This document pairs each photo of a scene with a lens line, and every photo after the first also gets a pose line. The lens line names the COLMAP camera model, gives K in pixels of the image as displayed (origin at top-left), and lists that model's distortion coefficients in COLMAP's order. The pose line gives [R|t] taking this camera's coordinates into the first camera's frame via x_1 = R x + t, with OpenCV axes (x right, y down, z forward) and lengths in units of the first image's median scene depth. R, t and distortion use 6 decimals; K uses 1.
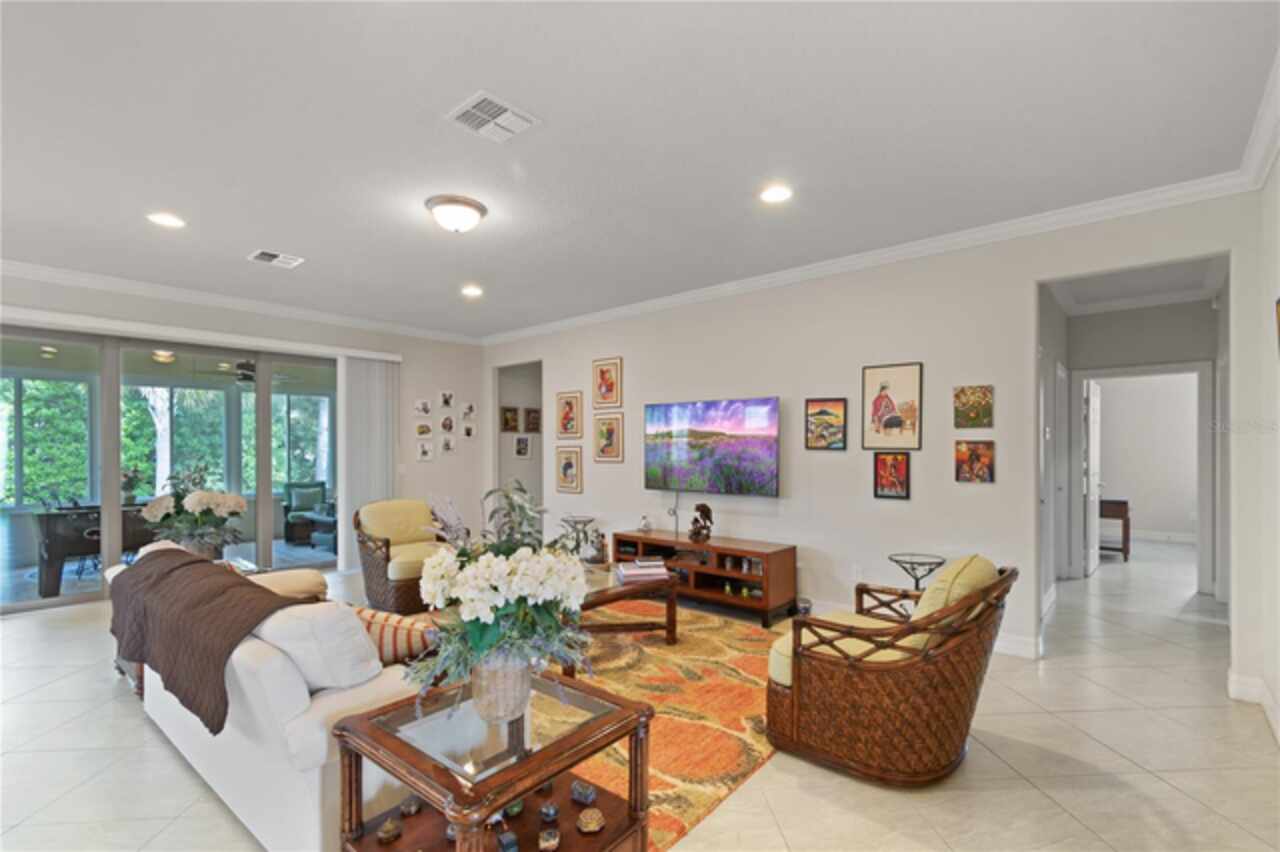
lens RADIAL K [[586.6, 0, 648.6], [0, 586.6, 453.8], [0, 0, 1]] dist [0.009823, -0.001054]
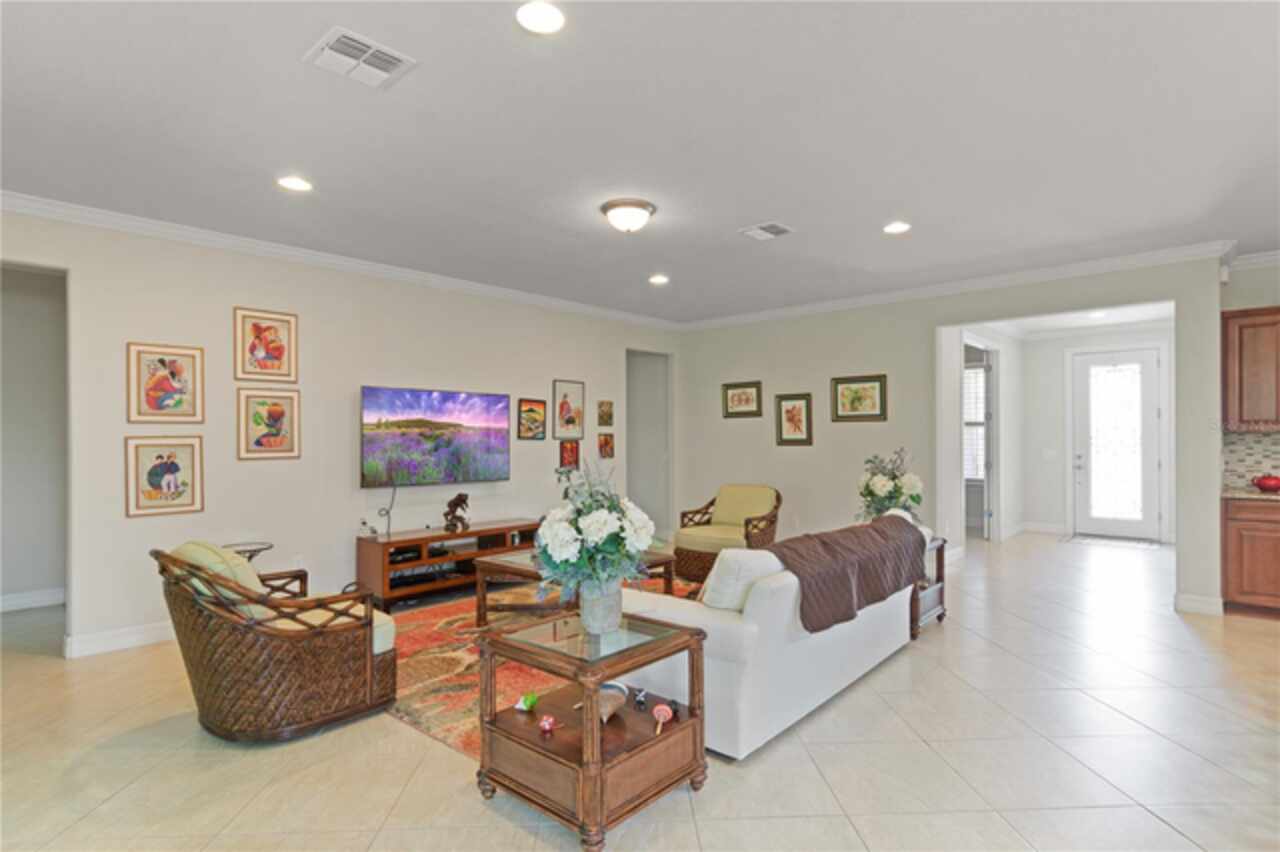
lens RADIAL K [[654.0, 0, 646.0], [0, 654.0, 436.6], [0, 0, 1]] dist [0.014392, -0.000723]
pose [[0.024838, 0.001113, 0.999691, -1.006836], [0.012731, 0.999918, -0.001429, -0.006763], [-0.999610, 0.012762, 0.024822, 0.634533]]
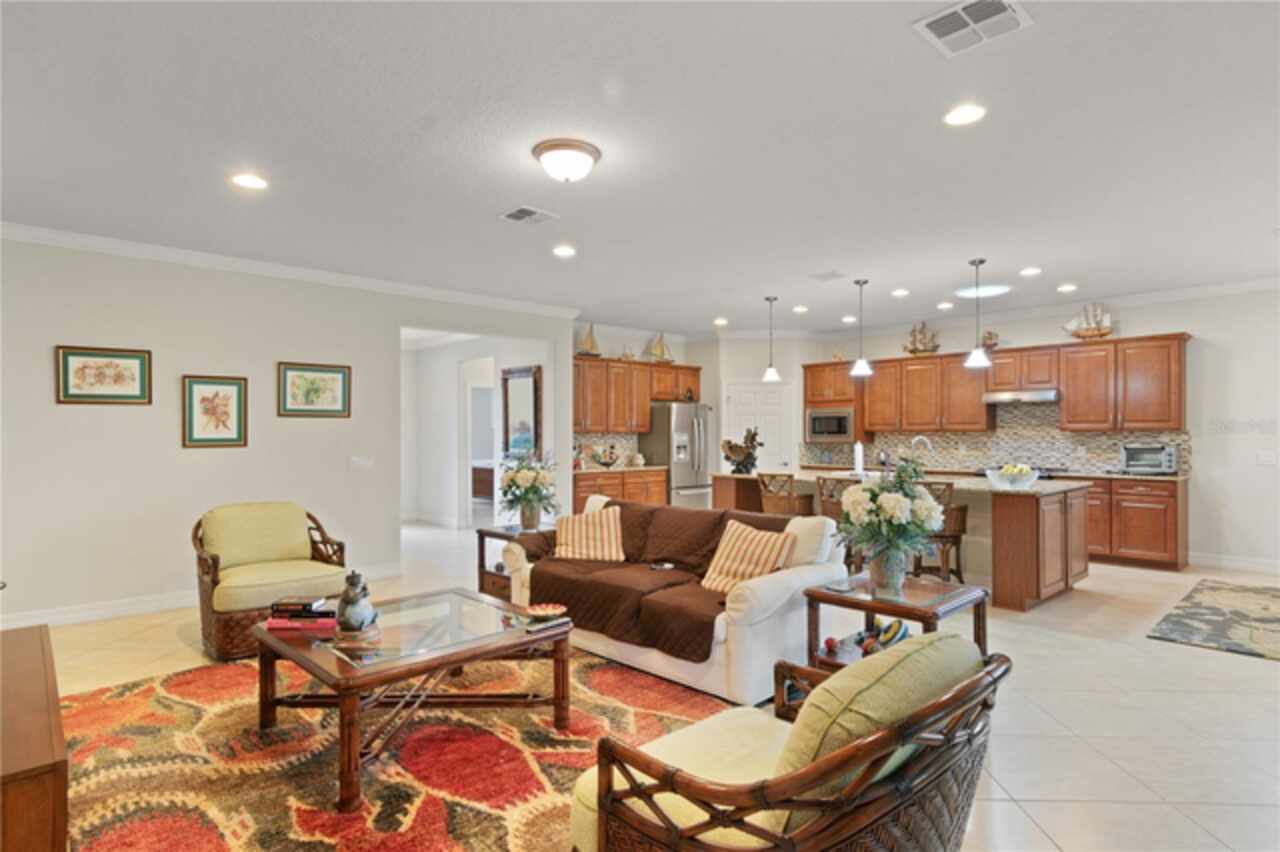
lens RADIAL K [[693.3, 0, 635.5], [0, 693.3, 430.6], [0, 0, 1]] dist [-0.004043, -0.002550]
pose [[-0.993411, 0.005760, 0.114458, -0.368372], [0.006239, 0.999973, 0.003827, -0.011892], [-0.114433, 0.004516, -0.993421, 1.331025]]
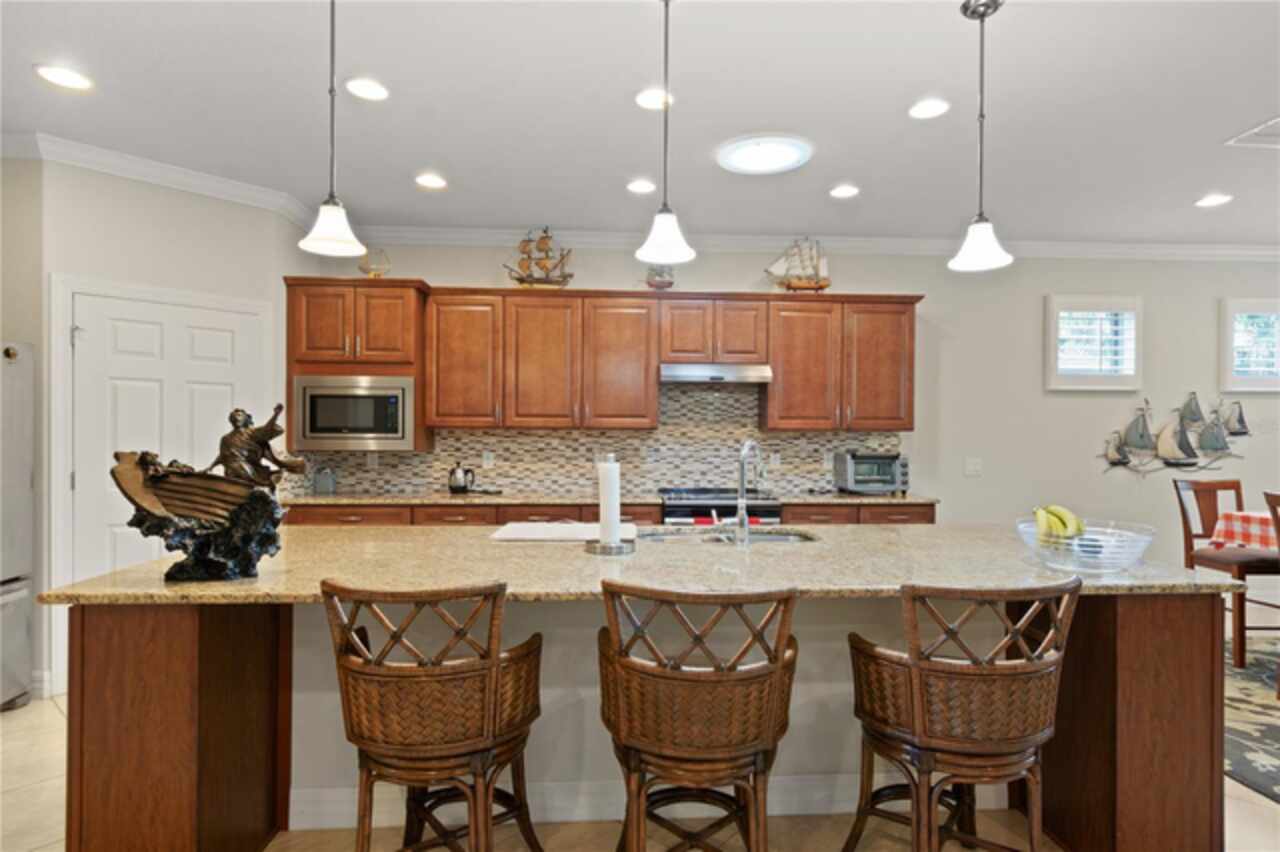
lens RADIAL K [[693.3, 0, 662.3], [0, 693.3, 445.7], [0, 0, 1]] dist [-0.004043, -0.002550]
pose [[-0.699724, 0.009766, -0.714347, -0.325031], [-0.009971, 0.999676, 0.023434, -0.000441], [0.714344, 0.023520, -0.699399, 0.359382]]
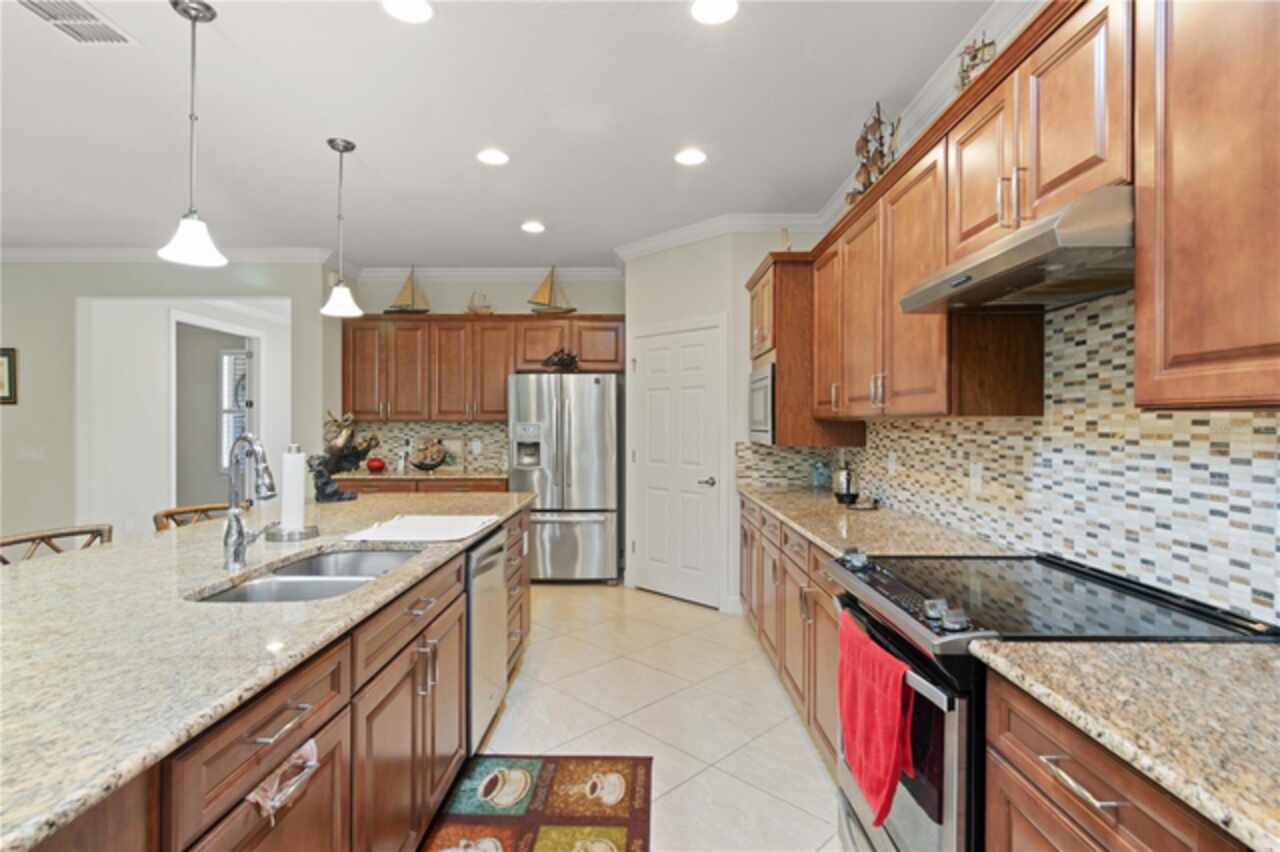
lens RADIAL K [[626.2, 0, 642.8], [0, 626.2, 425.6], [0, 0, 1]] dist [0.003425, 0.000139]
pose [[-0.655508, 0.000741, 0.755188, -1.124014], [0.008462, 0.999944, 0.006364, 0.001537], [-0.755141, 0.010562, -0.655478, 0.112490]]
